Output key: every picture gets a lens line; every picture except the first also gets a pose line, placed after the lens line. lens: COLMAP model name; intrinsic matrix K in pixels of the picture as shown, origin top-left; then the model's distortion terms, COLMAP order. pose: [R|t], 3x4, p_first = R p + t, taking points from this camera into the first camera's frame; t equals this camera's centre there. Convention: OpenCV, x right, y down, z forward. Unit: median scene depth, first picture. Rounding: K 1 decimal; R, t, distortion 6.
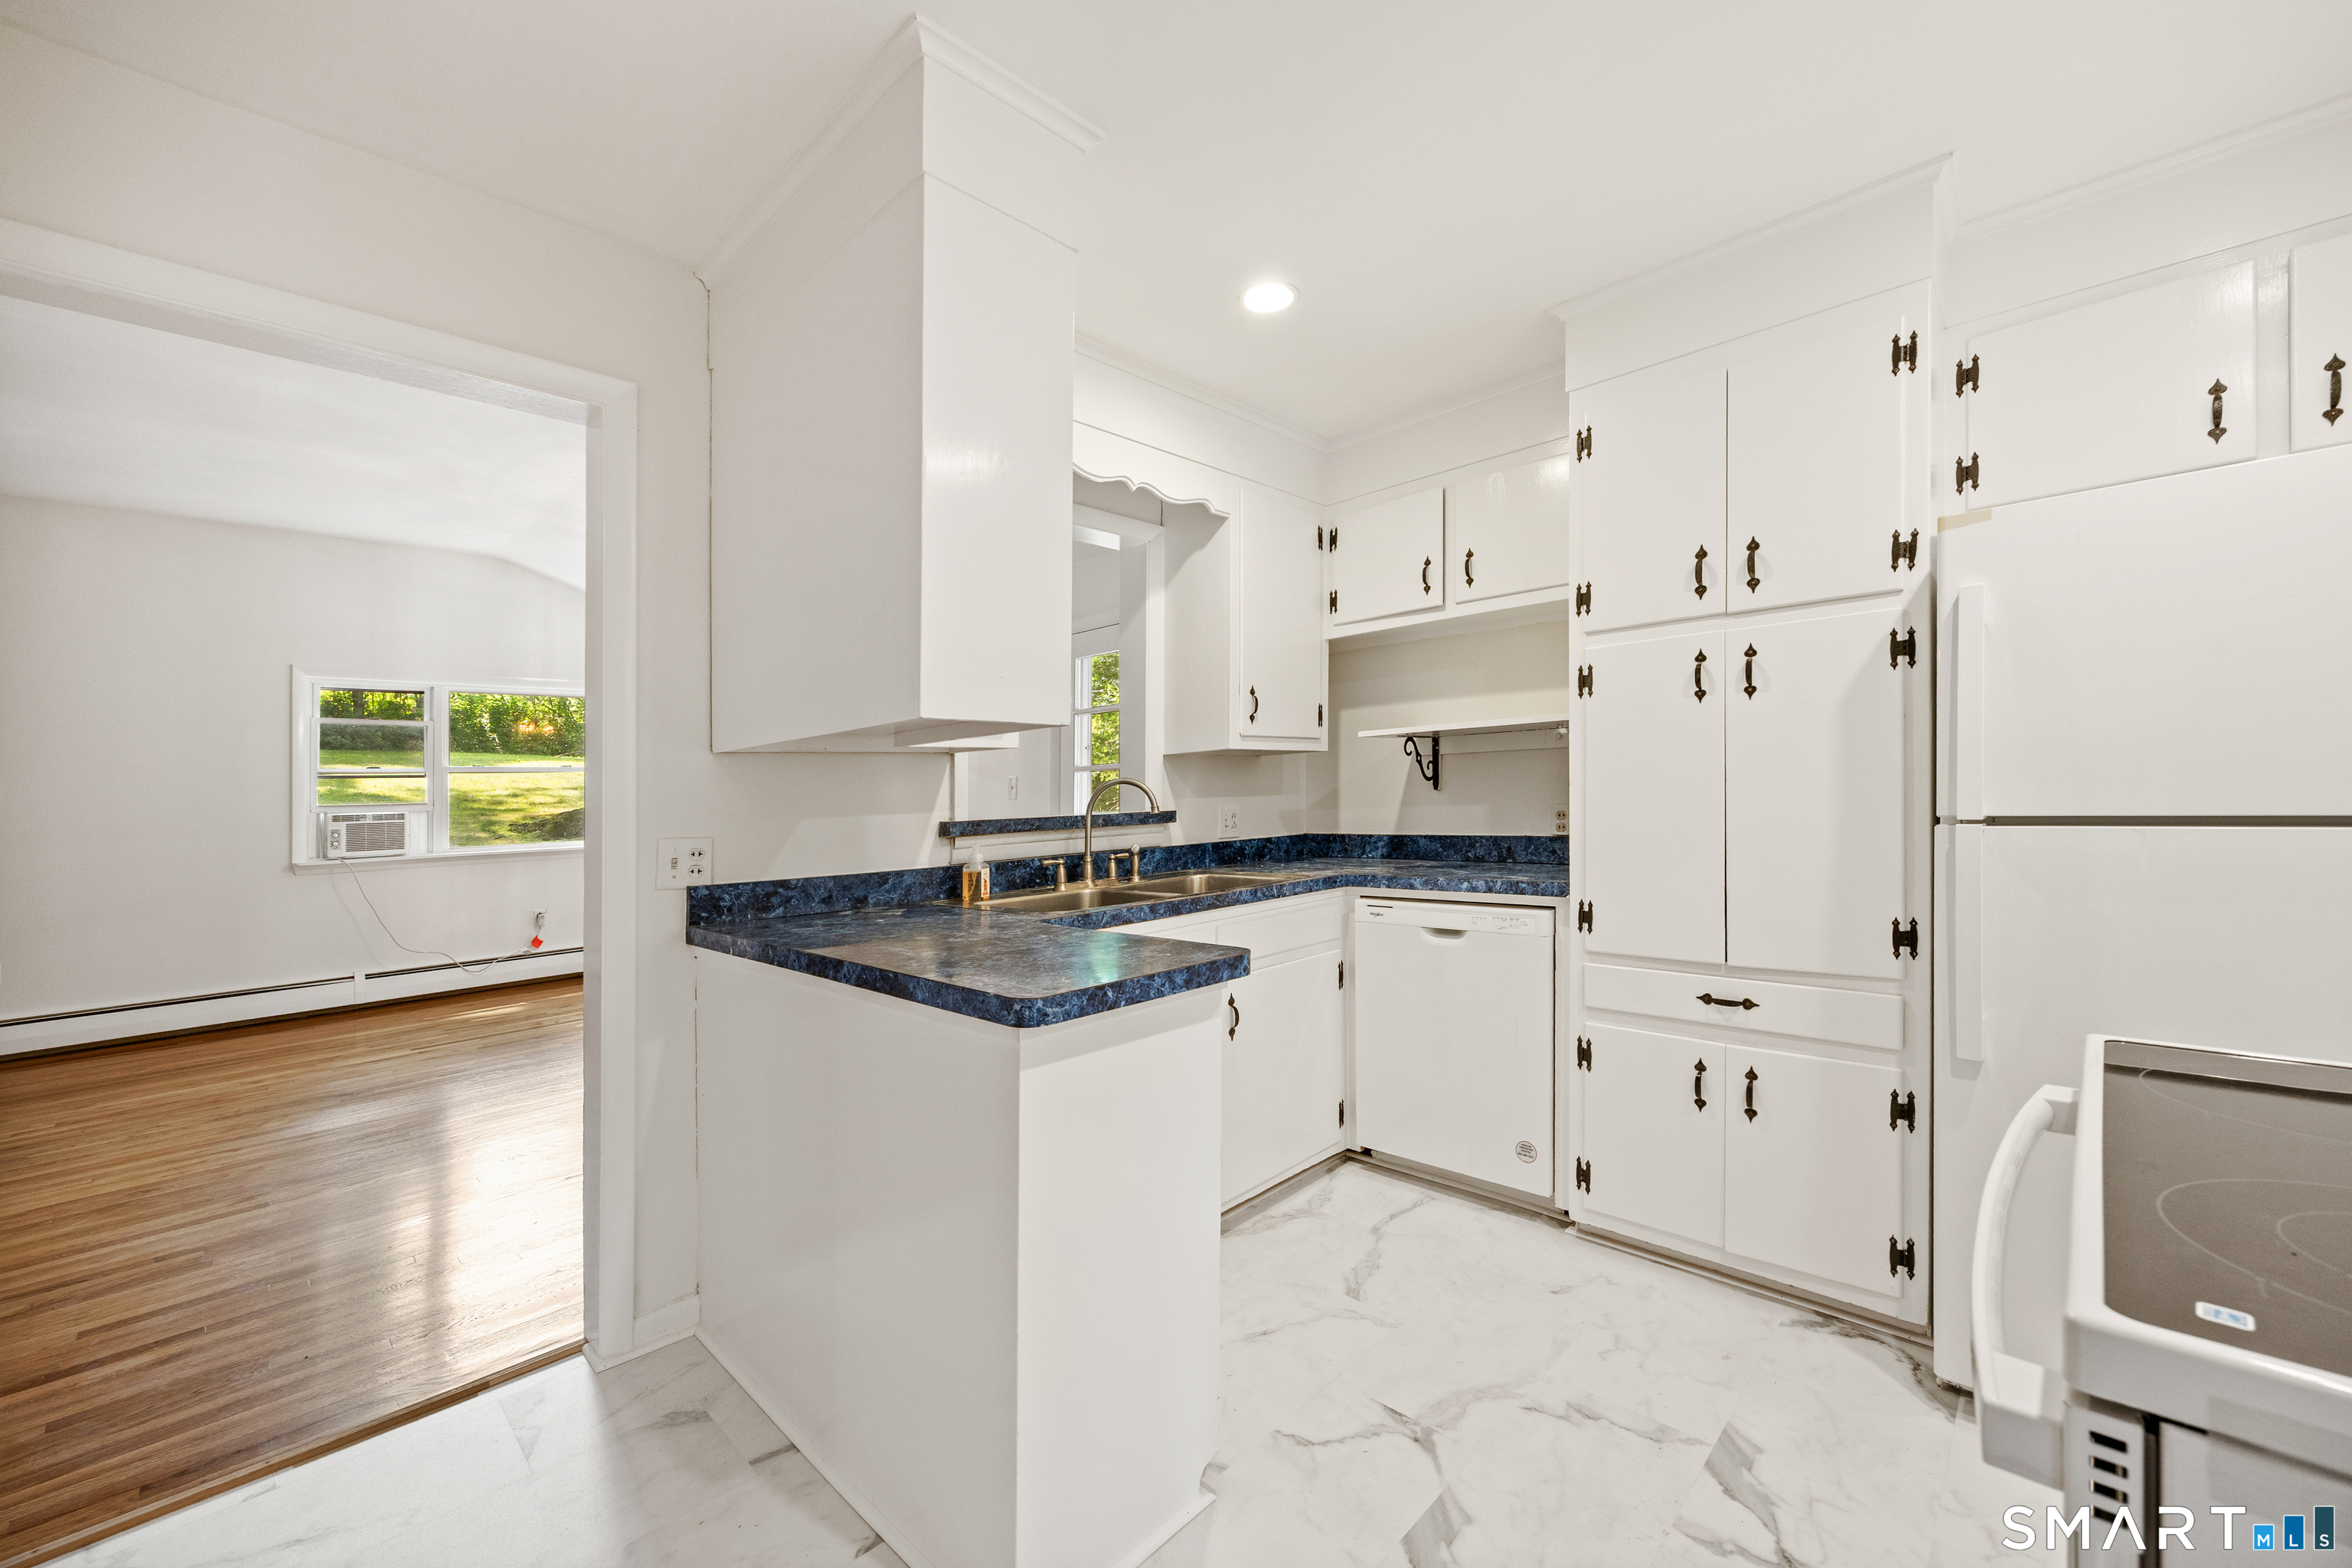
lens RADIAL K [[943.2, 0, 1176.0], [0, 943.2, 784.0], [0, 0, 1]] dist [0.001861, 0.000525]
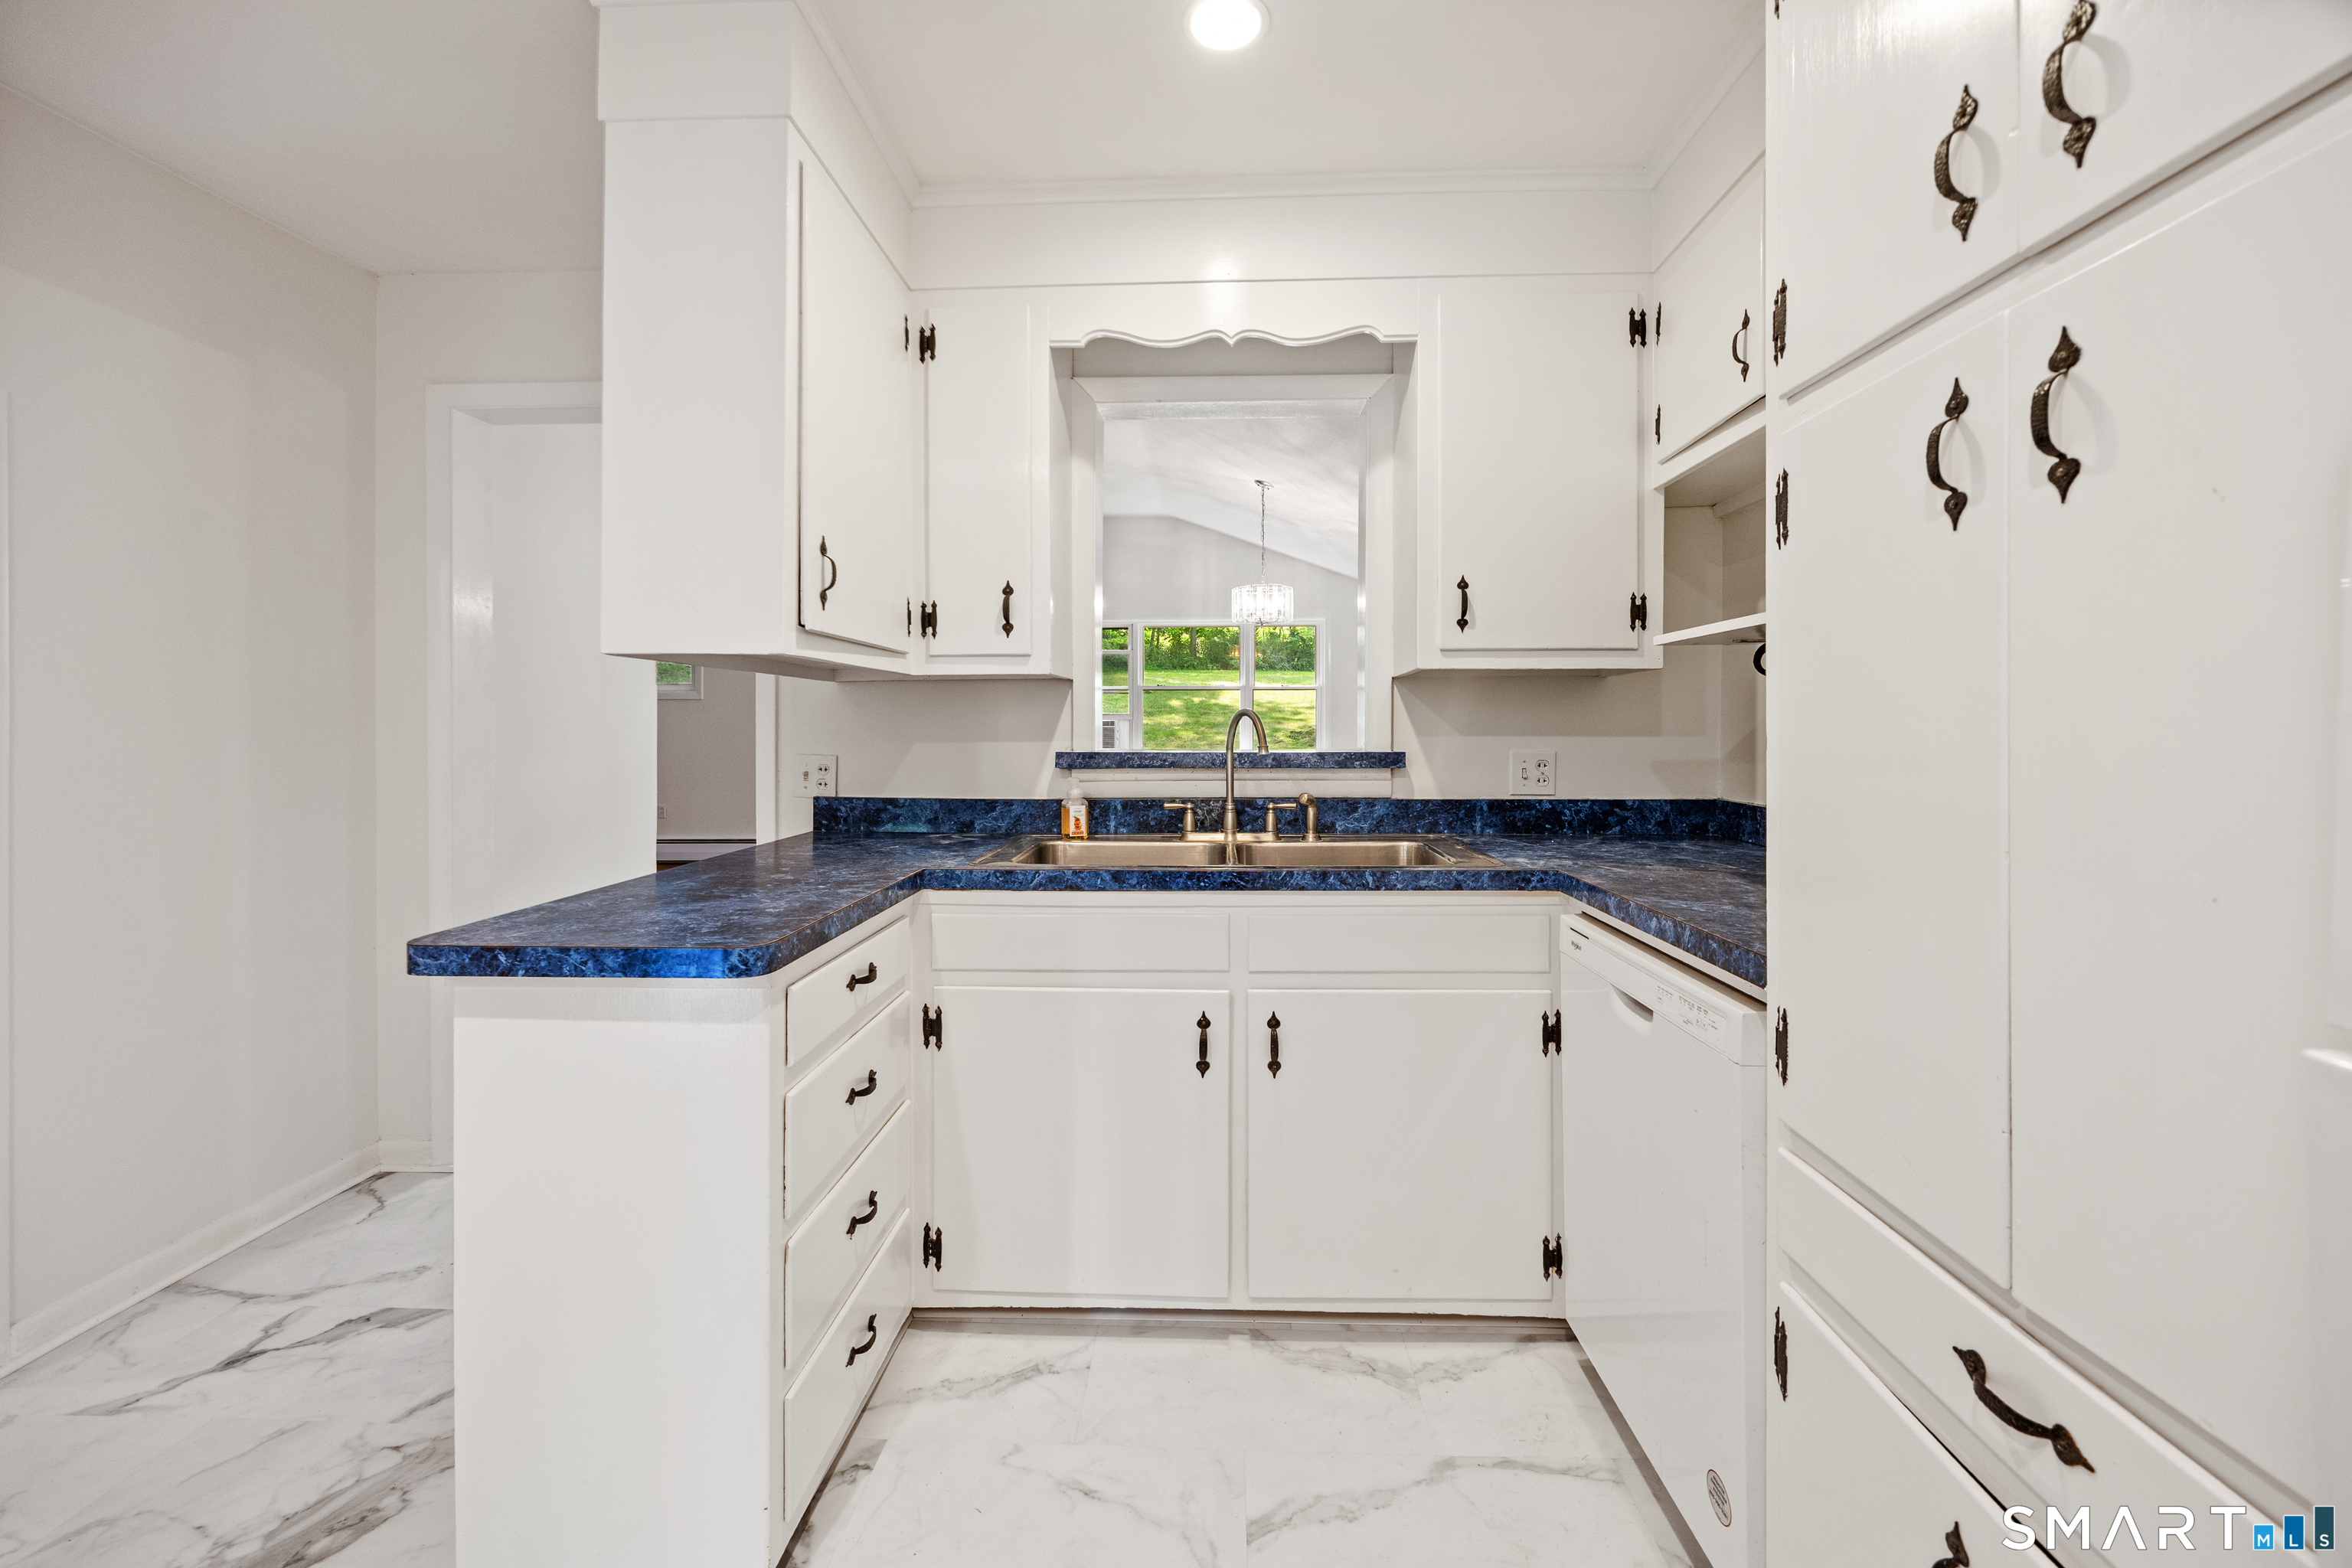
lens RADIAL K [[939.6, 0, 1174.4], [0, 939.6, 699.6], [0, 0, 1]] dist [0.003118, 0.000115]
pose [[0.669125, 0.011392, -0.743062, 0.528794], [-0.012398, 0.999914, 0.004165, -0.017443], [0.743046, 0.006425, 0.669209, 0.456536]]
